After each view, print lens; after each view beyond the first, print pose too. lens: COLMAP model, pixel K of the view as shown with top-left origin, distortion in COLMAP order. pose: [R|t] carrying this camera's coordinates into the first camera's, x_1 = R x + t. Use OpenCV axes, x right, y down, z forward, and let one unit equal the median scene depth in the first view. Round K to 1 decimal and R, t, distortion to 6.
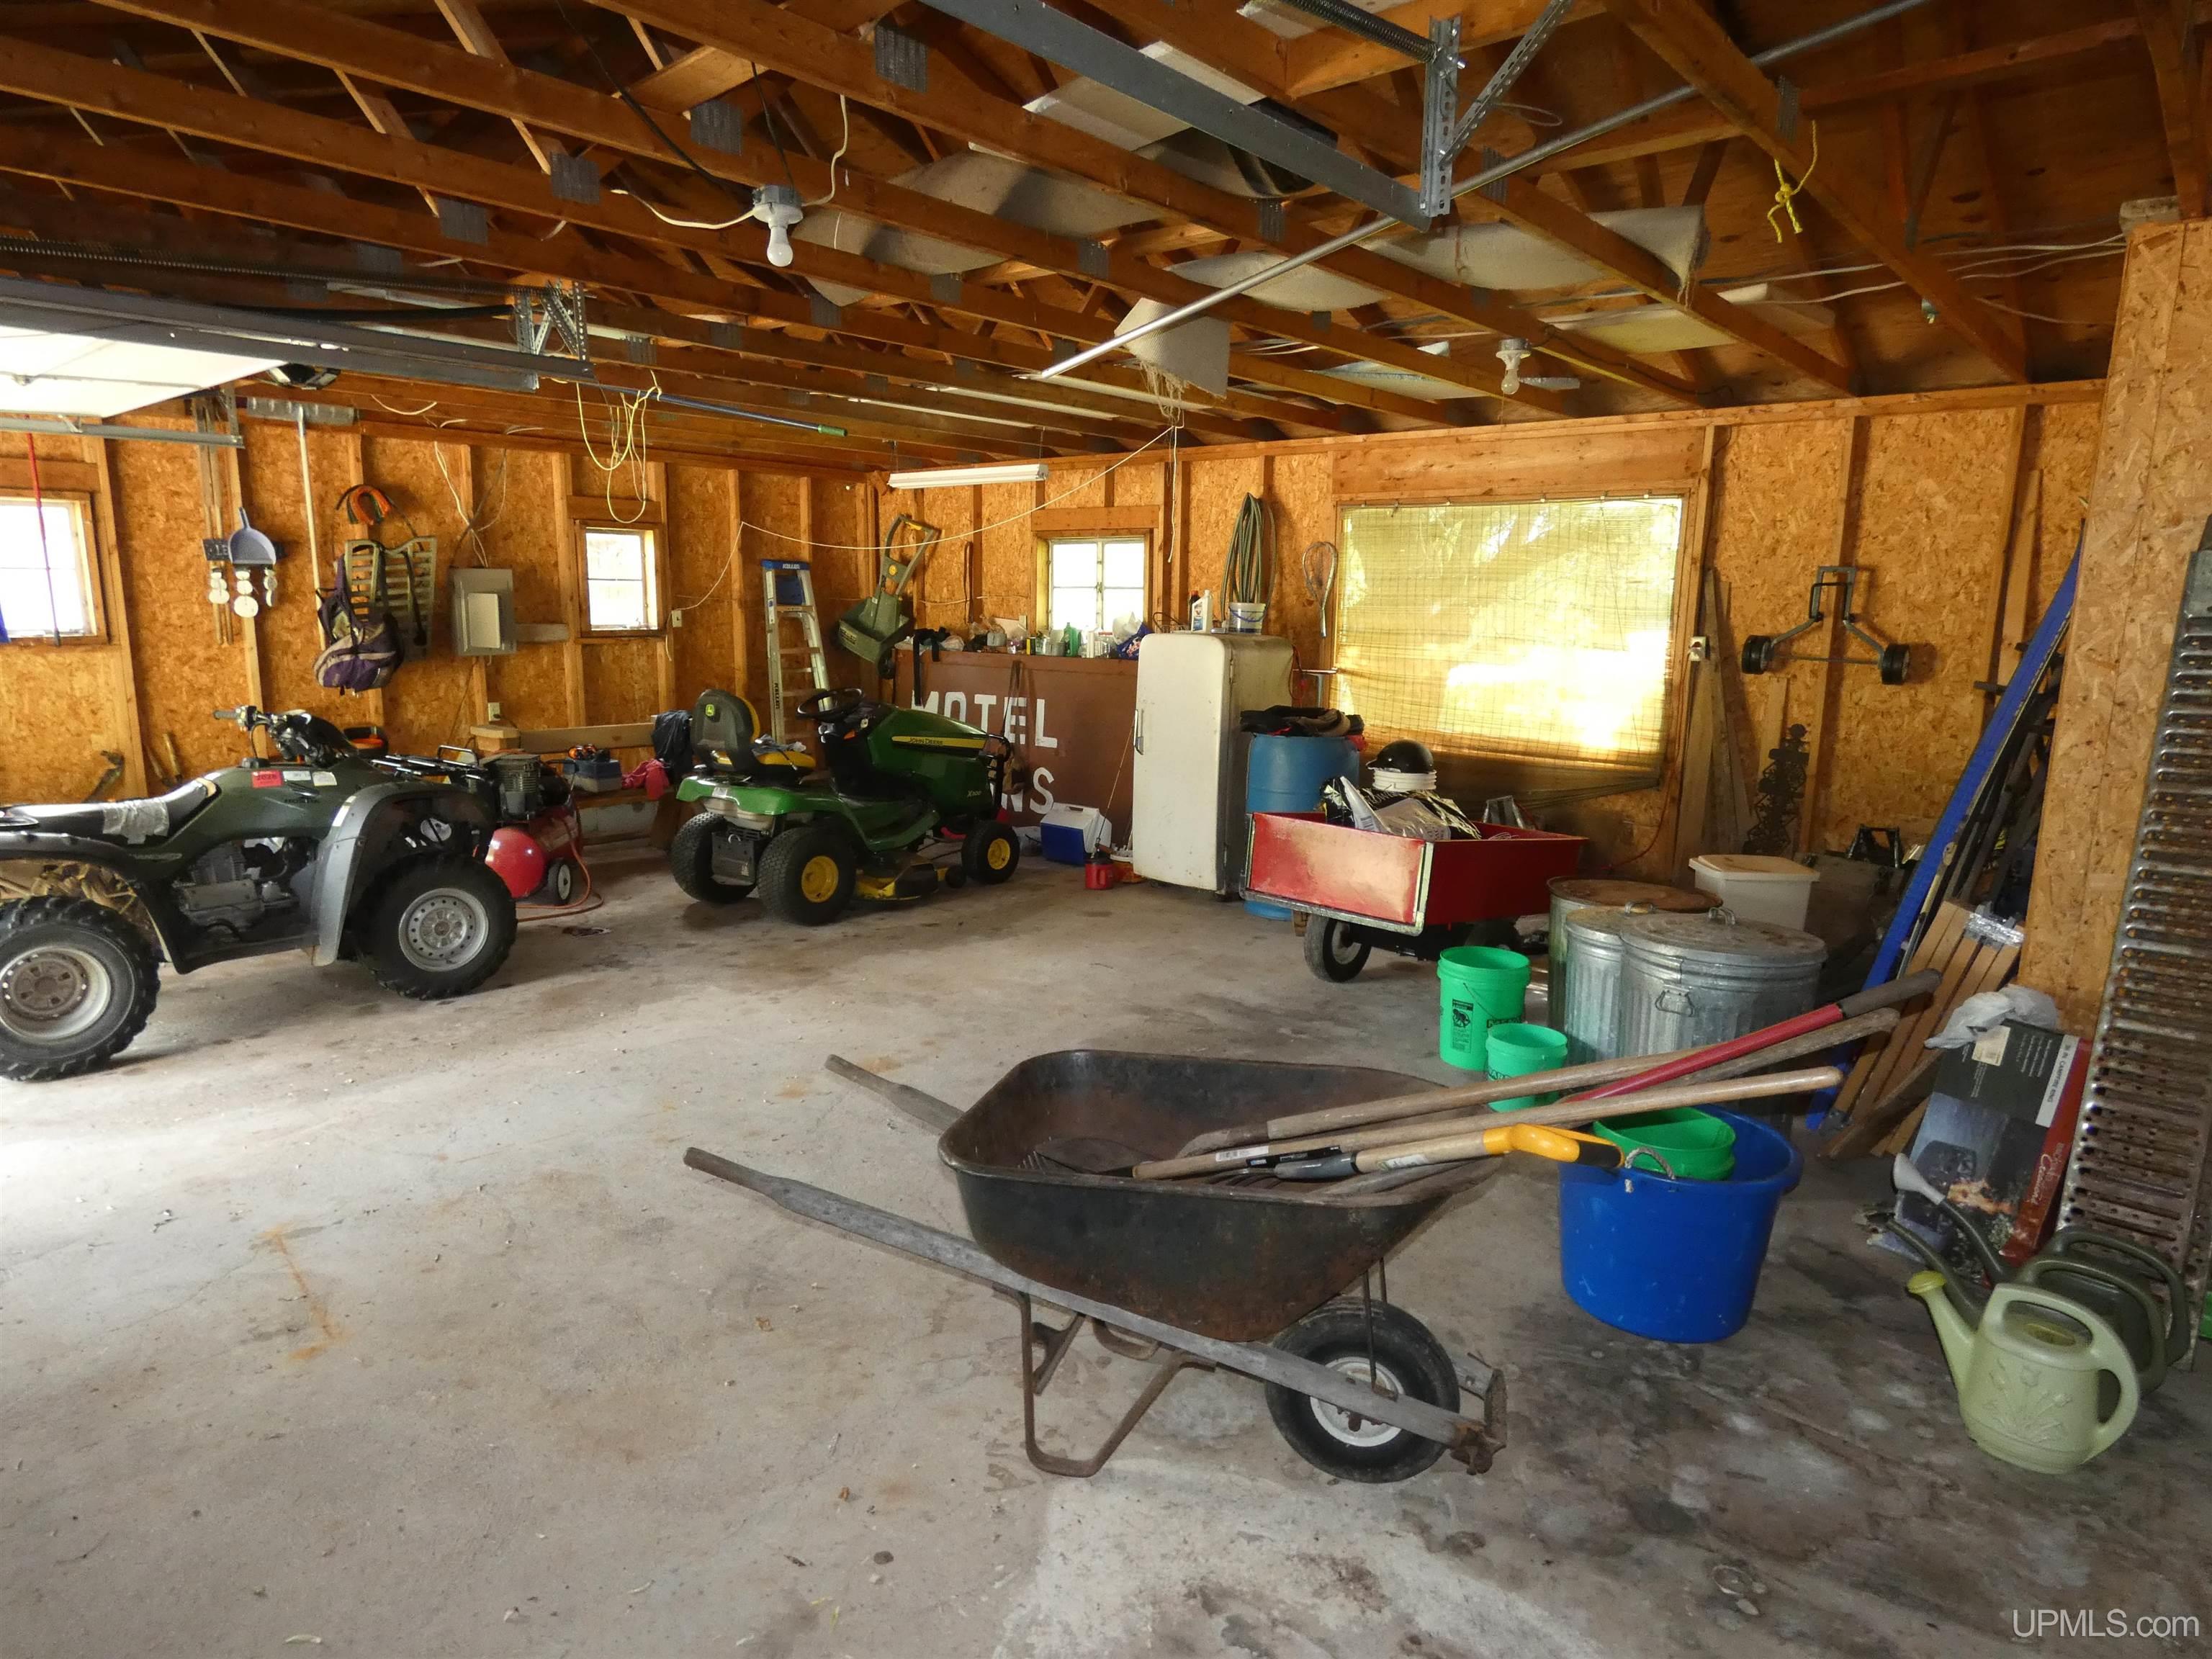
lens RADIAL K [[1331.3, 0, 1100.6], [0, 1331.3, 843.2], [0, 0, 1]] dist [0.001282, -0.004811]
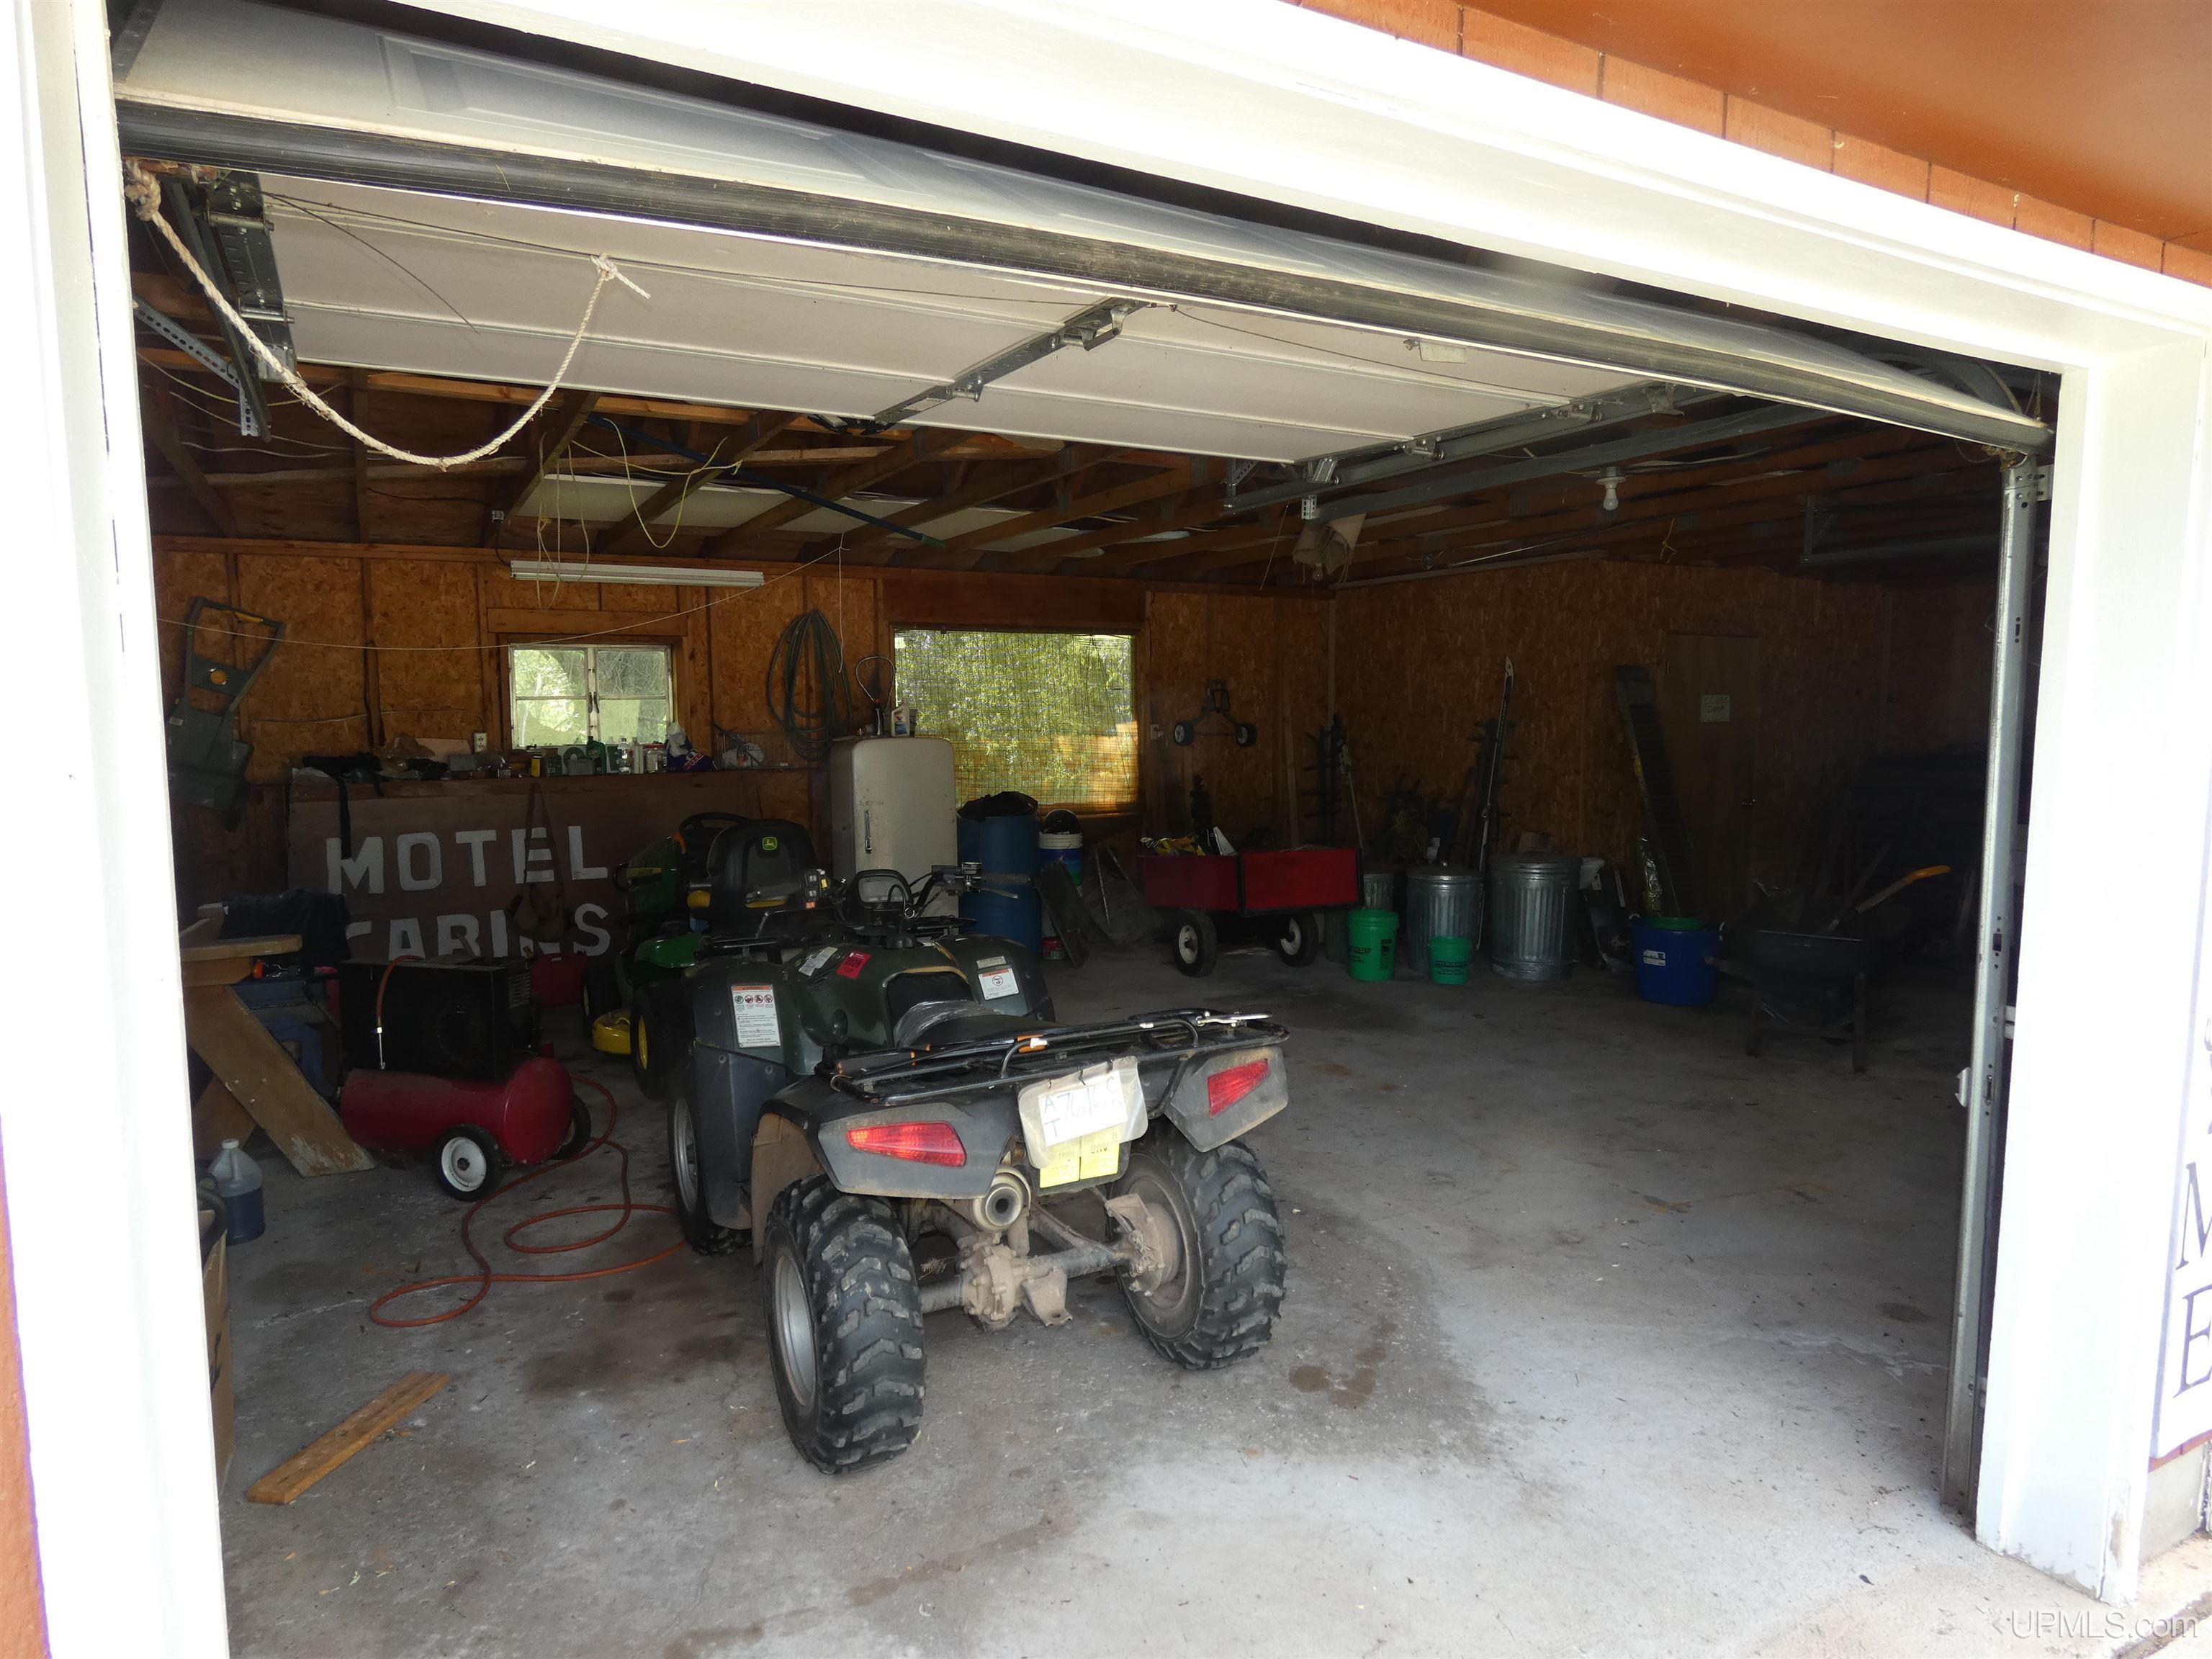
lens RADIAL K [[1331.3, 0, 1110.6], [0, 1331.3, 826.2], [0, 0, 1]] dist [0.001282, -0.004811]
pose [[0.348615, -0.102190, 0.931679, -1.033722], [0.182181, 0.982468, 0.039592, -0.110878], [-0.919390, 0.155932, 0.361120, 0.513242]]
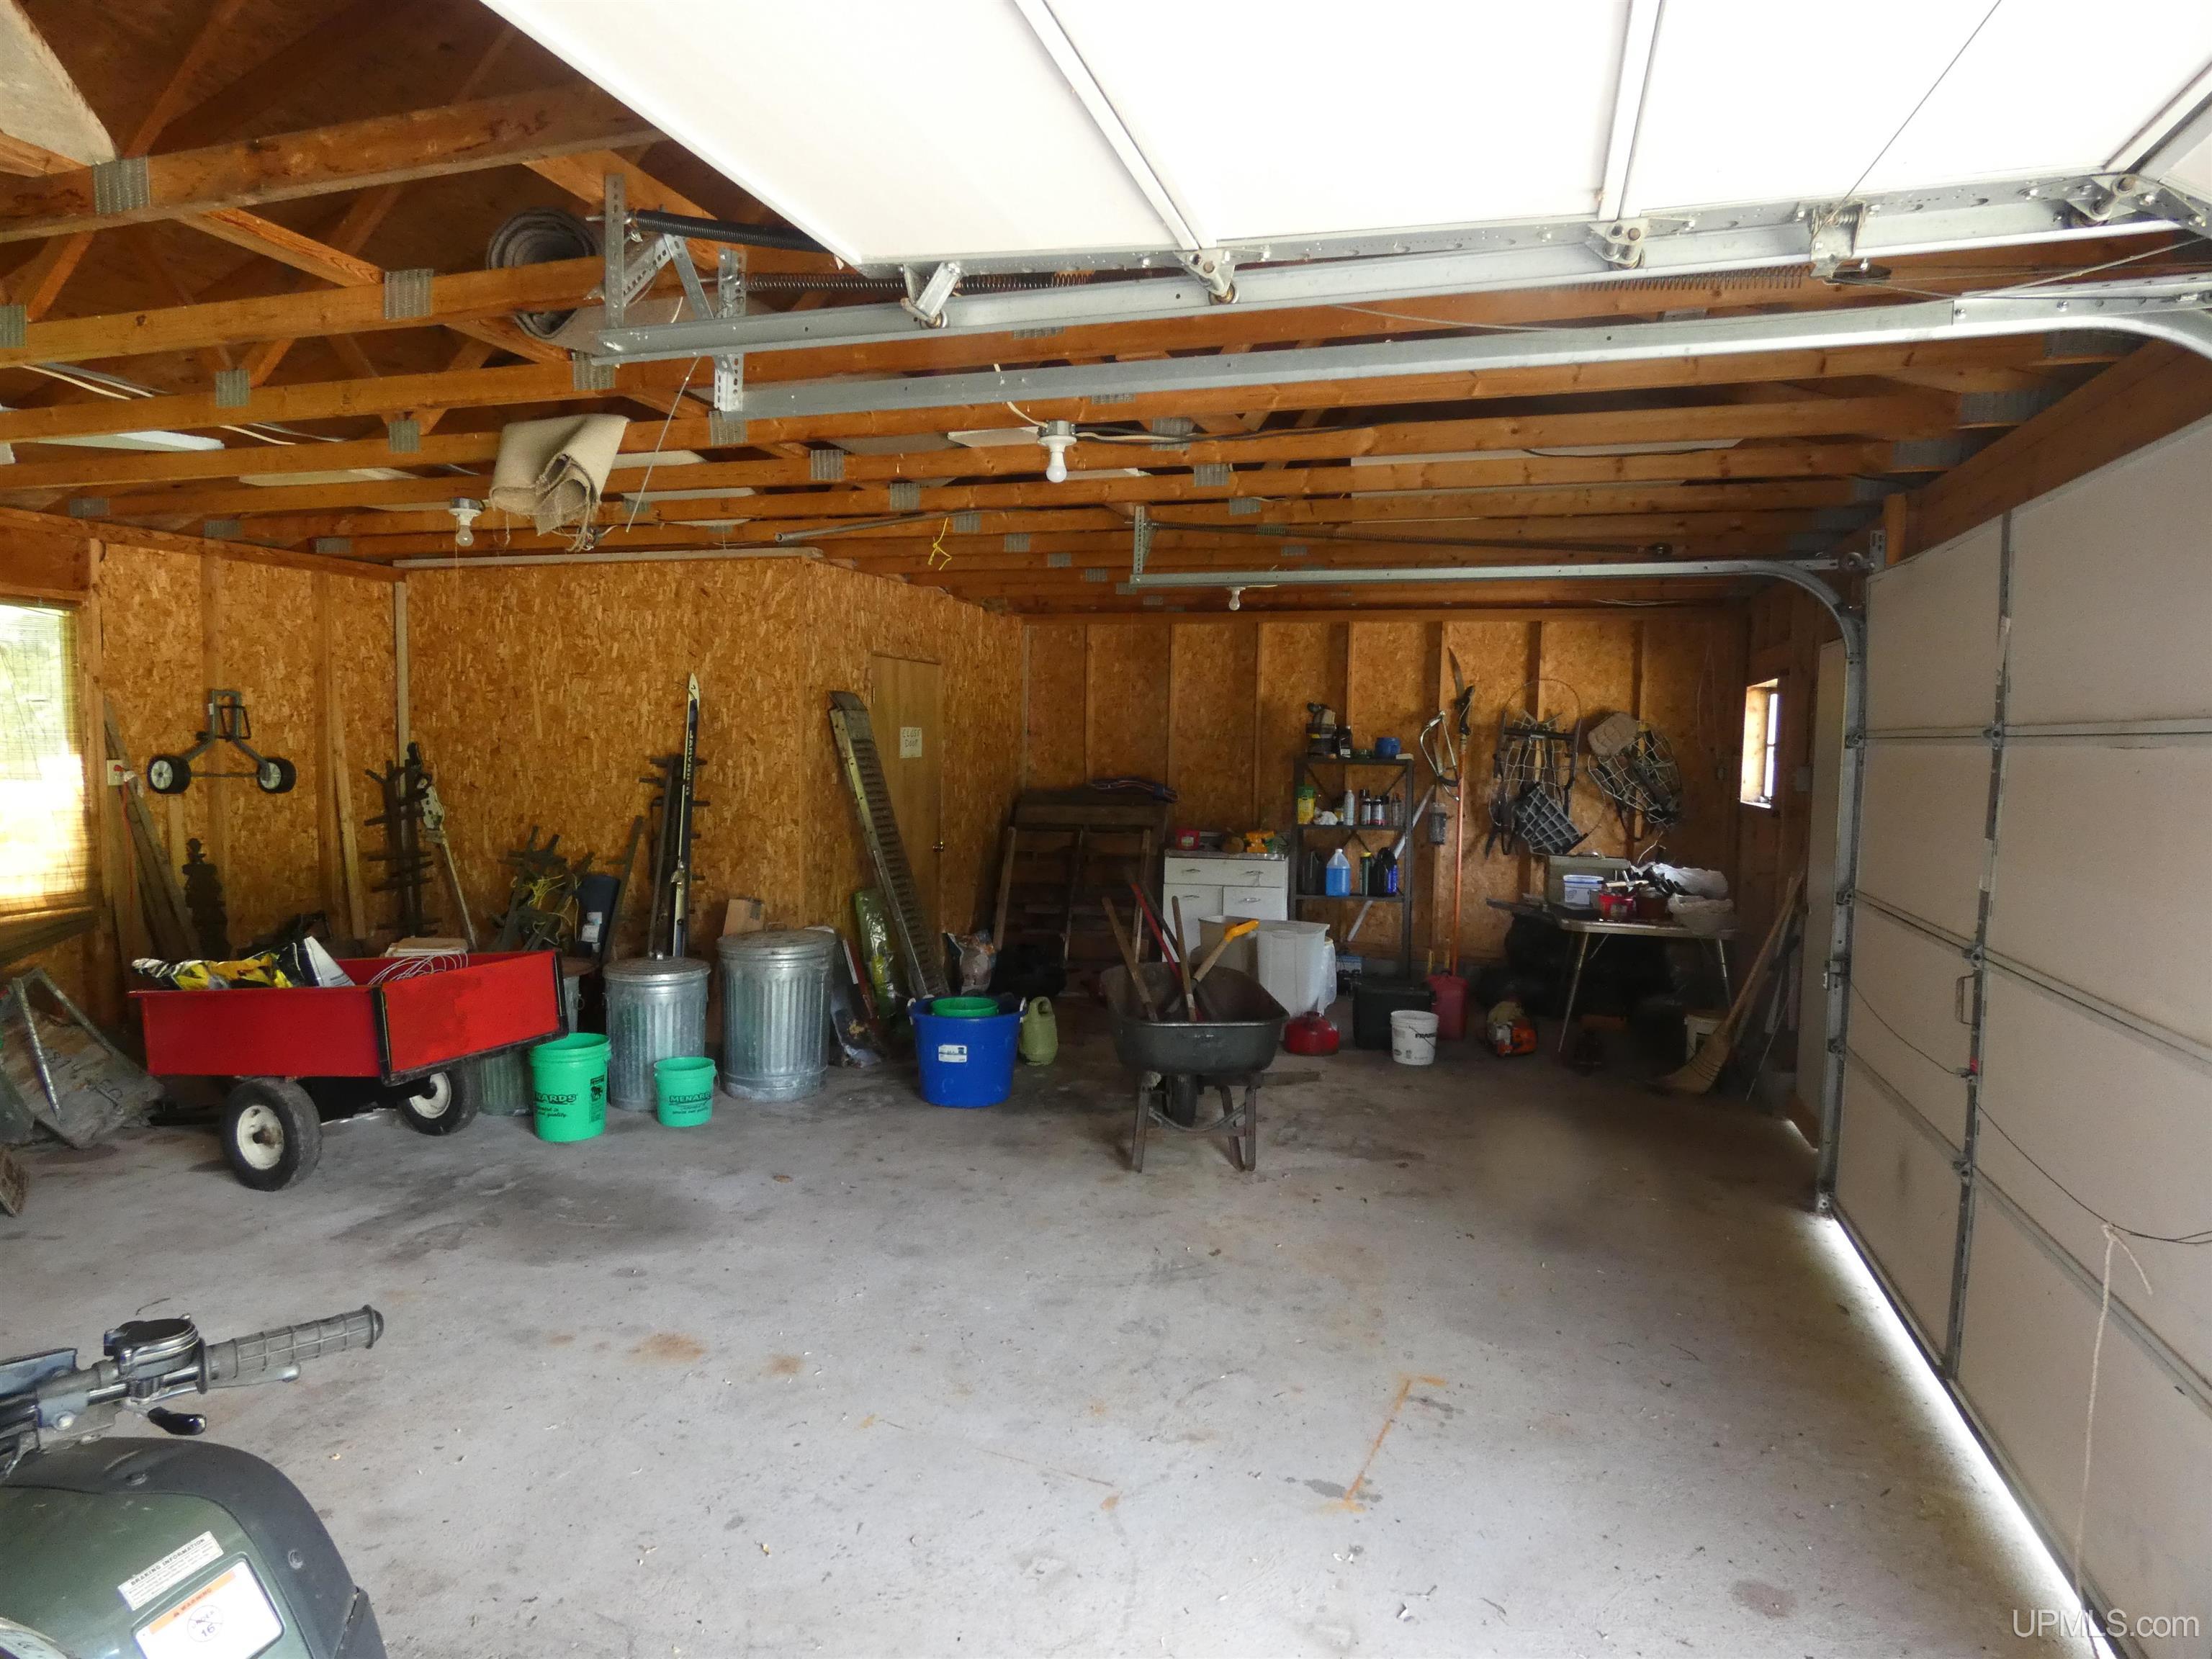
lens RADIAL K [[1331.3, 0, 1095.8], [0, 1331.3, 827.4], [0, 0, 1]] dist [0.001282, -0.004811]
pose [[-0.388881, -0.089943, 0.916887, -0.695312], [0.149410, 0.975891, 0.159100, -0.156534], [-0.909092, 0.198863, -0.366067, 0.731554]]
